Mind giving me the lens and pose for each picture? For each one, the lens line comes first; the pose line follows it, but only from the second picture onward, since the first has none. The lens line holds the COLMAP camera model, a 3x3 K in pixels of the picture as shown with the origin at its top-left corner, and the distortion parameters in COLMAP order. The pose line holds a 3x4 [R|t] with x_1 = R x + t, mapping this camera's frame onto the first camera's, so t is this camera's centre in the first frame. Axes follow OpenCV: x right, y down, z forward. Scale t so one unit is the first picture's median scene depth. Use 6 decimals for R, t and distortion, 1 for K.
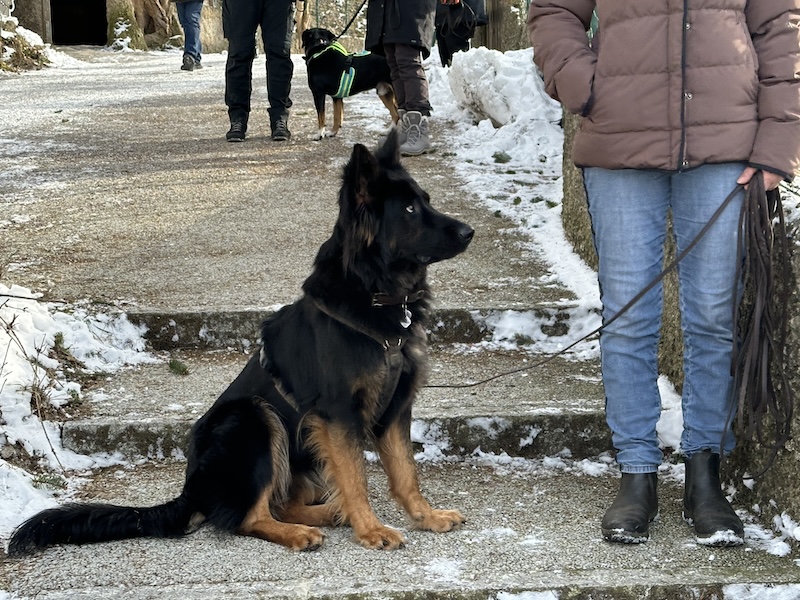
lens RADIAL K [[1545.6, 0, 399.8], [0, 1545.6, 304.8], [0, 0, 1]] dist [0.184246, 0.000000]
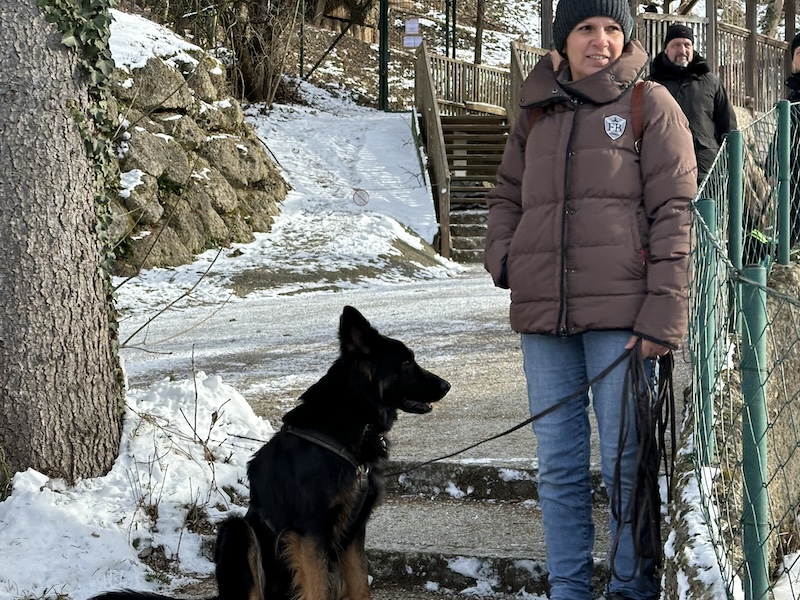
lens RADIAL K [[1545.6, 0, 400.5], [0, 1545.6, 297.8], [0, 0, 1]] dist [0.184246, 0.000000]
pose [[0.896501, 0.006776, -0.442989, 0.554317], [-0.064001, 0.991376, -0.114358, 0.023350], [0.438394, 0.130873, 0.889203, -0.068121]]
